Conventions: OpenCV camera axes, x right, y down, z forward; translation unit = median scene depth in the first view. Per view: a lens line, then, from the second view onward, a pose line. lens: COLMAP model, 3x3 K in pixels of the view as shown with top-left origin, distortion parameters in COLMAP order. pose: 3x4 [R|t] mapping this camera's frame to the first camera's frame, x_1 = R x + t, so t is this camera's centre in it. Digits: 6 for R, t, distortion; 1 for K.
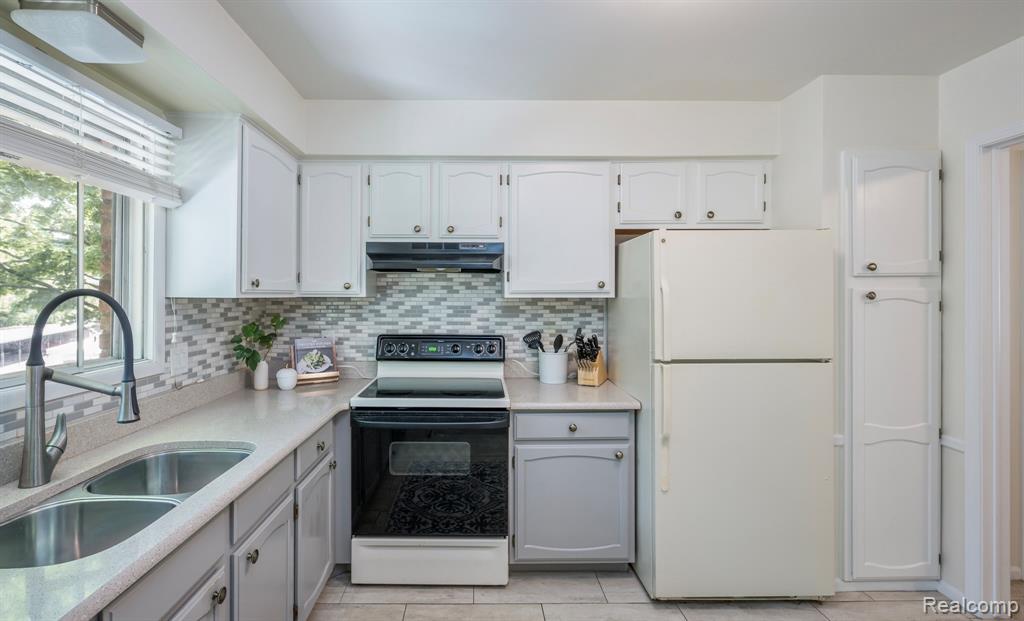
lens RADIAL K [[463.0, 0, 483.7], [0, 463.0, 293.4], [0, 0, 1]] dist [0.004733, 0.000217]
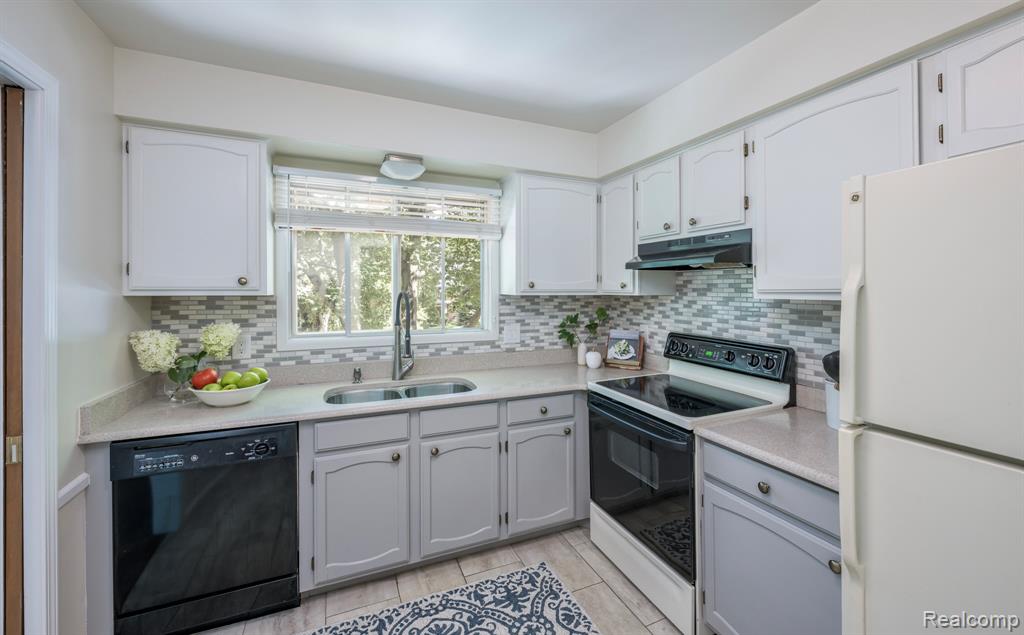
lens RADIAL K [[421.3, 0, 525.5], [0, 421.3, 287.0], [0, 0, 1]] dist [-0.001779, 0.000019]
pose [[0.407739, -0.006068, -0.913078, 0.504189], [0.001960, 0.999981, -0.005770, -0.006390], [0.913096, 0.000564, 0.407744, 0.336588]]
